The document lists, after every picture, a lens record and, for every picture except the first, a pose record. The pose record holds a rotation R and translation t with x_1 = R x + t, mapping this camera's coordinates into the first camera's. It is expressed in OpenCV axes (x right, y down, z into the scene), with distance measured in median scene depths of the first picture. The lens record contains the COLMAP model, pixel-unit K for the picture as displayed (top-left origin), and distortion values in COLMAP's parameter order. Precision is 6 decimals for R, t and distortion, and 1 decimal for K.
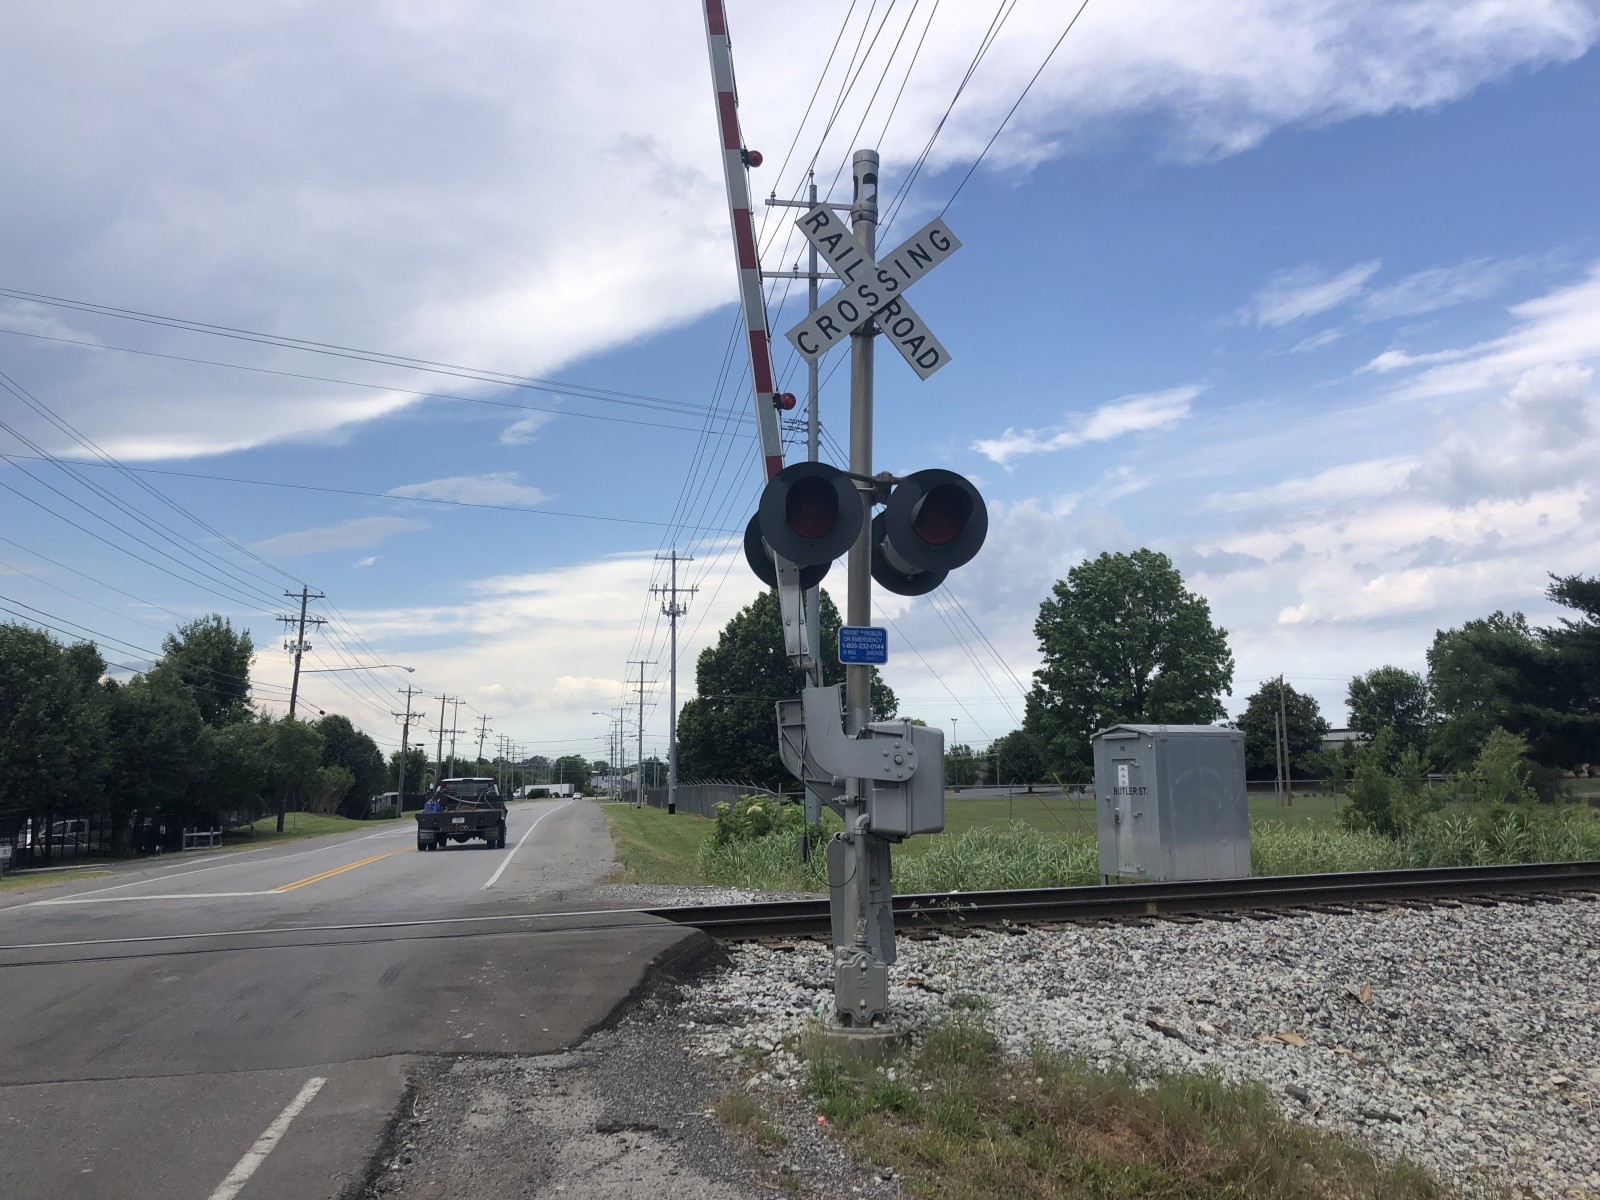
lens RADIAL K [[1314.9, 0, 792.8], [0, 1314.9, 579.2], [0, 0, 1]] dist [0.039900, -0.049120]
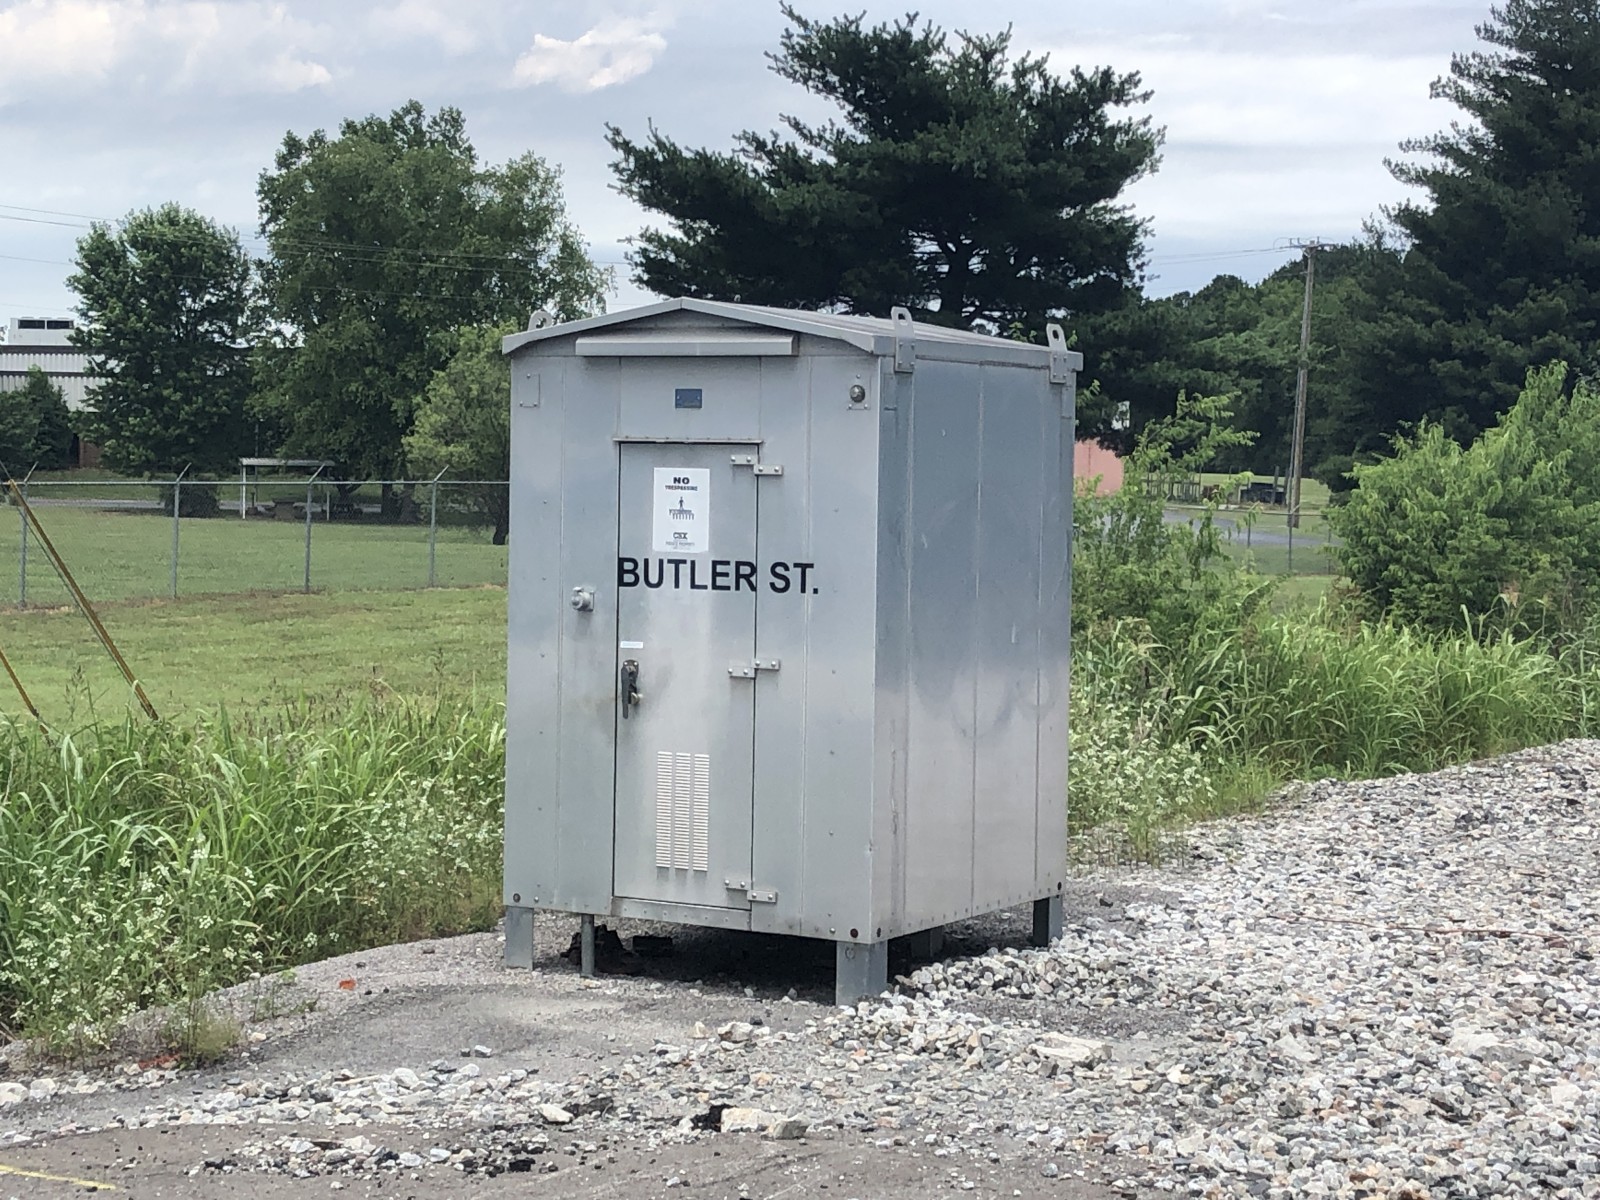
lens RADIAL K [[2990.2, 0, 805.6], [0, 2990.2, 602.0], [0, 0, 1]] dist [0.145280, 0.000000]
pose [[0.771341, -0.002975, 0.636415, -0.015103], [-0.123996, 0.980123, 0.154866, 0.015191], [-0.624226, -0.198368, 0.755640, 0.110946]]
